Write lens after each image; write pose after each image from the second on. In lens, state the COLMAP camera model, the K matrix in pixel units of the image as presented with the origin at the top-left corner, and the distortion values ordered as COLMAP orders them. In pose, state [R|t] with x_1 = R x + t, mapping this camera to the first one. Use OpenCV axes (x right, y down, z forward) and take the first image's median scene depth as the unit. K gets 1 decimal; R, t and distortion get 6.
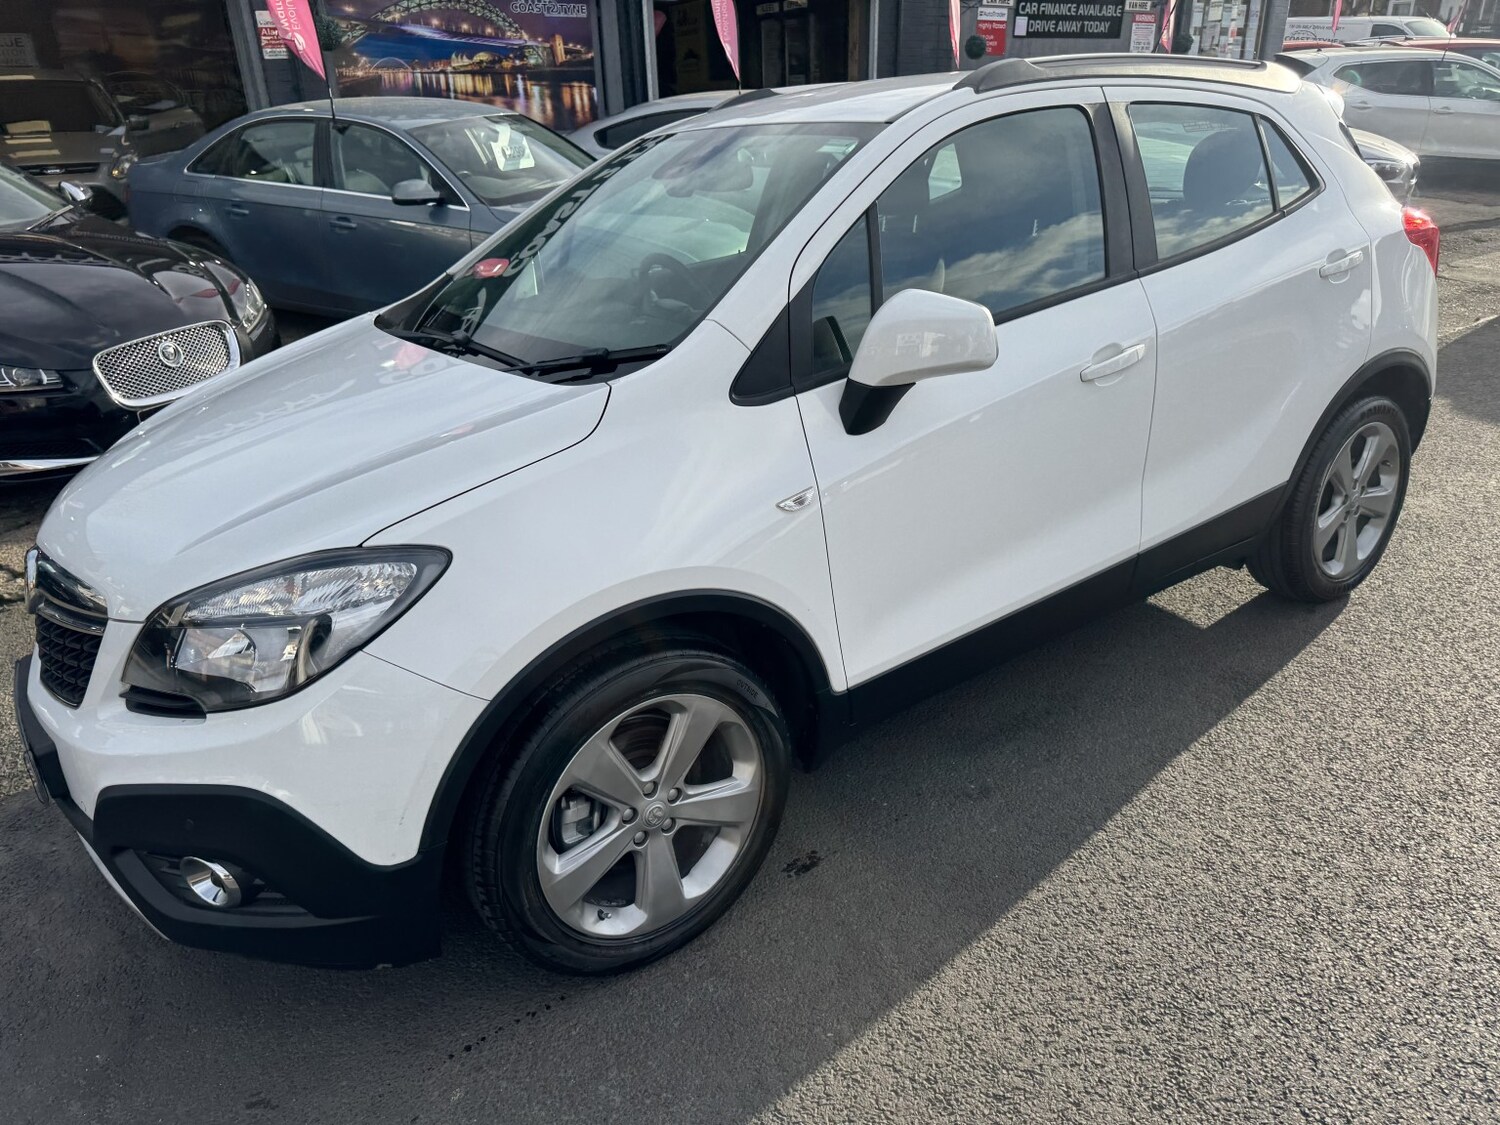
lens RADIAL K [[1059.7, 0, 741.9], [0, 1059.7, 563.3], [0, 0, 1]] dist [0.018720, -0.018630]
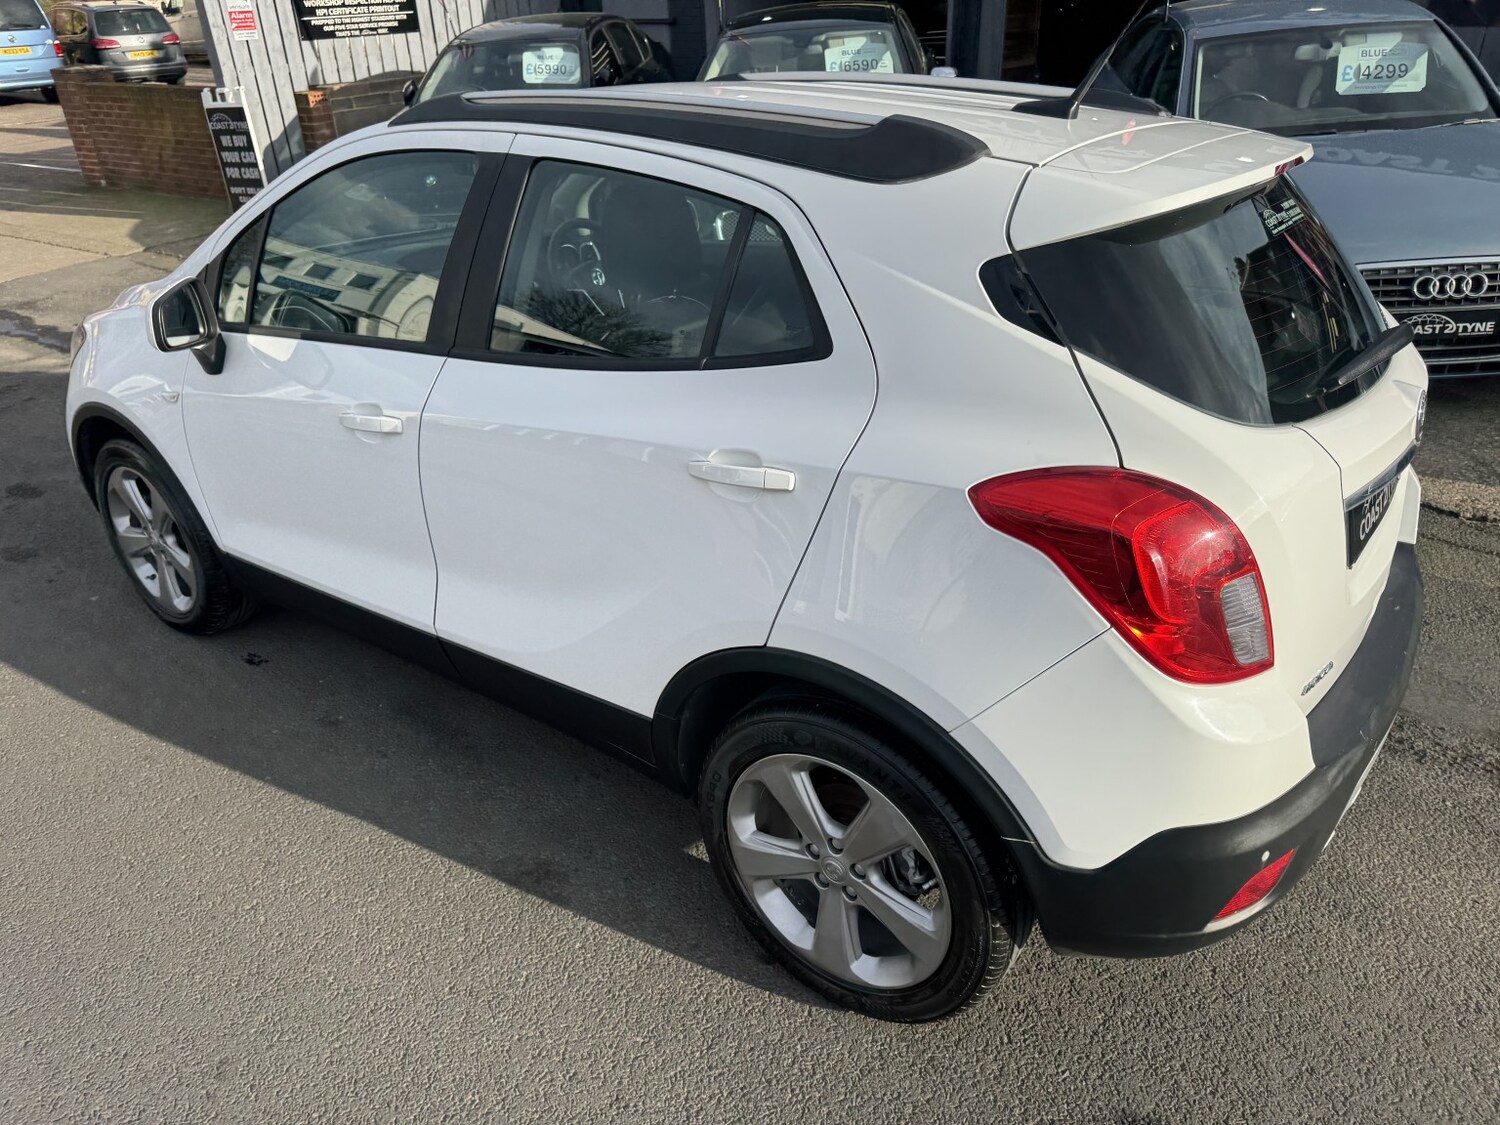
lens RADIAL K [[1059.7, 0, 742.9], [0, 1059.7, 566.8], [0, 0, 1]] dist [0.018720, -0.018630]
pose [[0.310293, 0.479461, -0.820875, 0.992334], [-0.359482, 0.858557, 0.365586, -0.417137], [0.880052, 0.181651, 0.438762, 0.675480]]
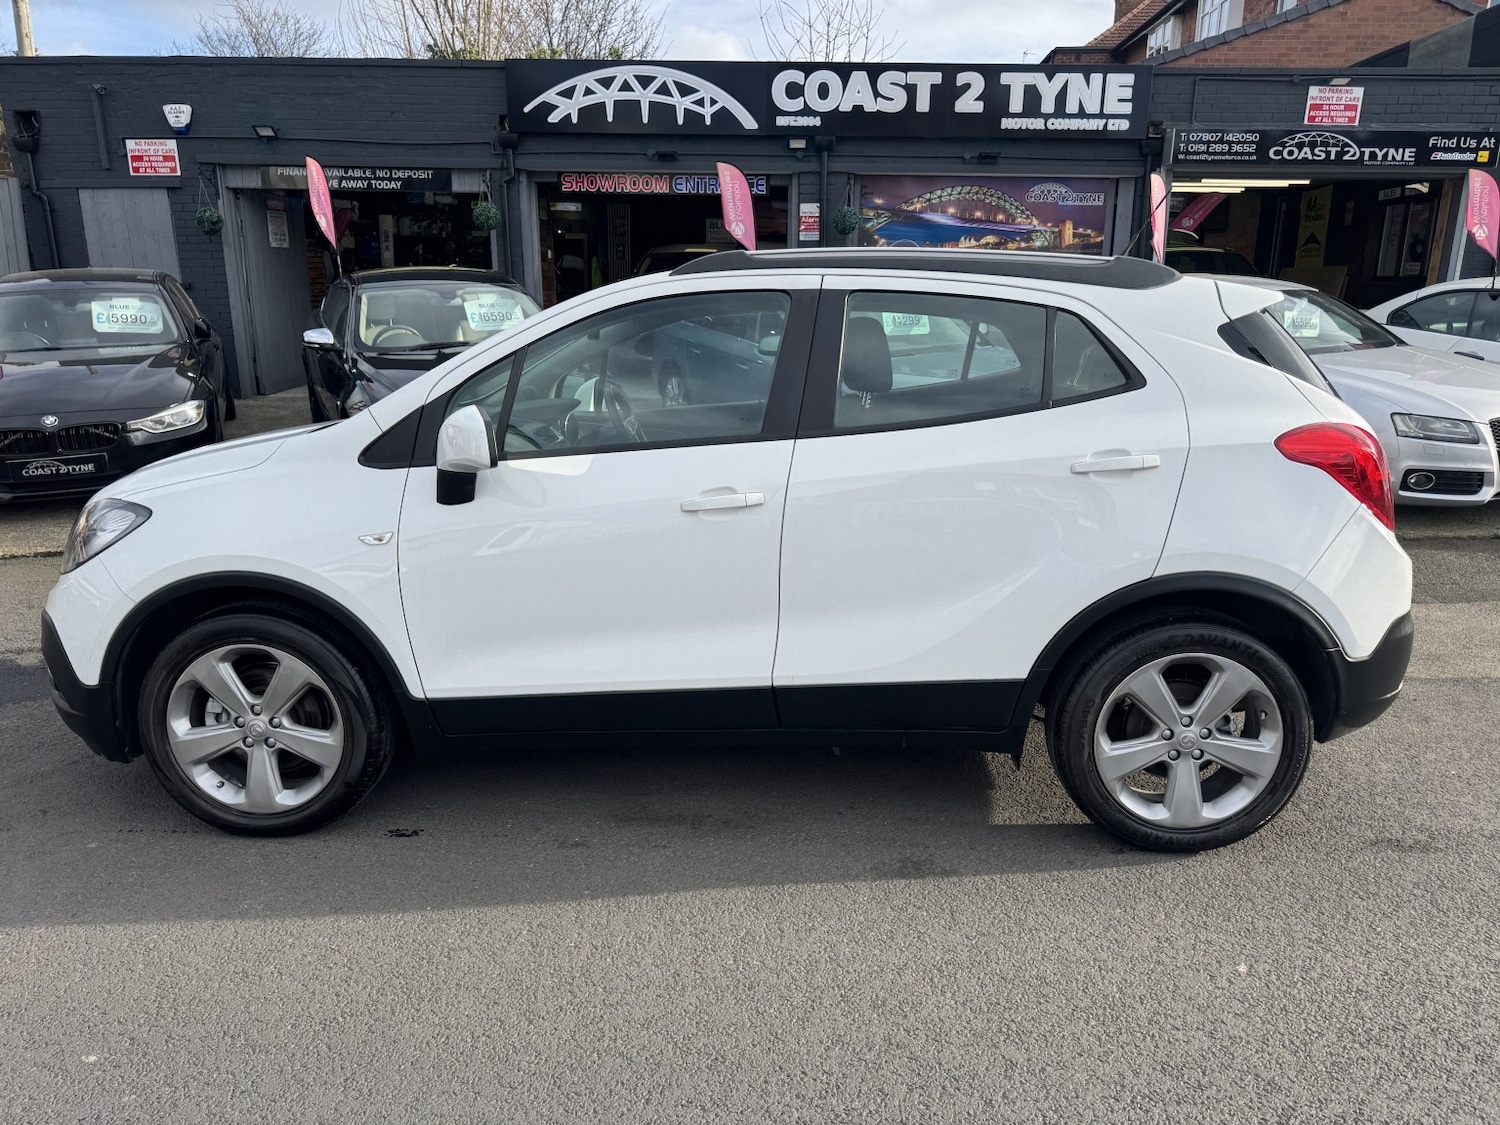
lens RADIAL K [[1059.7, 0, 753.2], [0, 1059.7, 559.1], [0, 0, 1]] dist [0.018720, -0.018630]
pose [[0.794086, 0.189314, -0.577570, 0.783442], [-0.273519, 0.959903, -0.061421, -0.051874], [0.542783, 0.206750, 0.814027, 0.081003]]
